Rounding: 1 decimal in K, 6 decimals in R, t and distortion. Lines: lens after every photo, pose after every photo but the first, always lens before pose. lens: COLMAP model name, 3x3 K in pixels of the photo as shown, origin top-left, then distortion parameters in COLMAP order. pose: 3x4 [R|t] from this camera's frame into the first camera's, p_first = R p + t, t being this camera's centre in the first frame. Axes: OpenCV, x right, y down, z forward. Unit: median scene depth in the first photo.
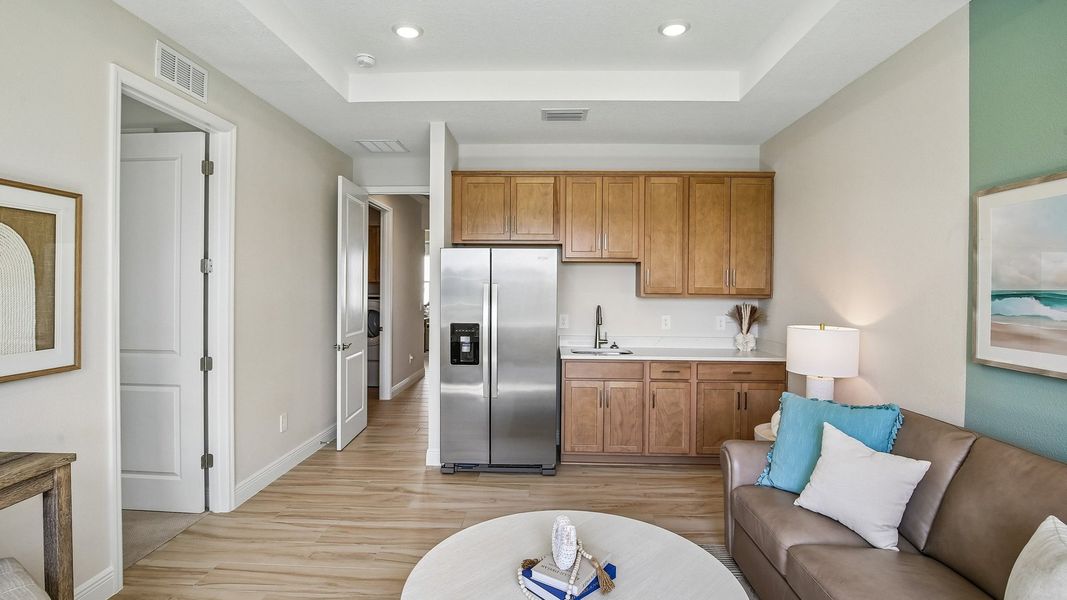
lens RADIAL K [[509.1, 0, 533.0], [0, 509.1, 292.5], [0, 0, 1]] dist [-0.020127, 0.000509]
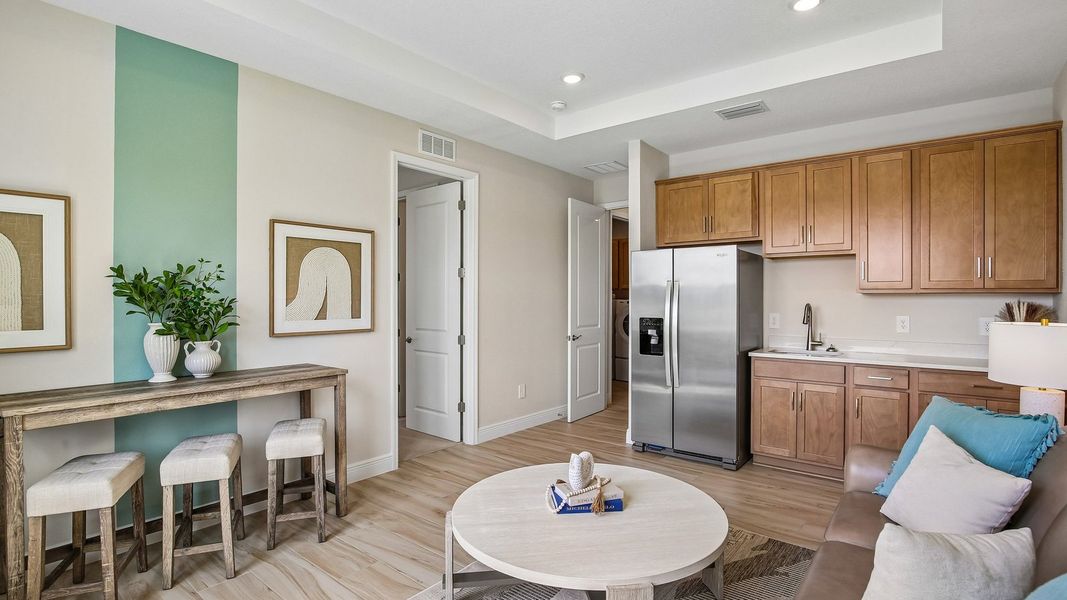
lens RADIAL K [[514.4, 0, 533.5], [0, 514.4, 300.0], [0, 0, 1]] dist [-0.004581, -0.000569]
pose [[0.803488, -0.004208, -0.595306, 0.321098], [-0.001441, 0.999958, -0.009014, 0.031860], [0.595319, 0.008101, 0.803449, -0.055045]]
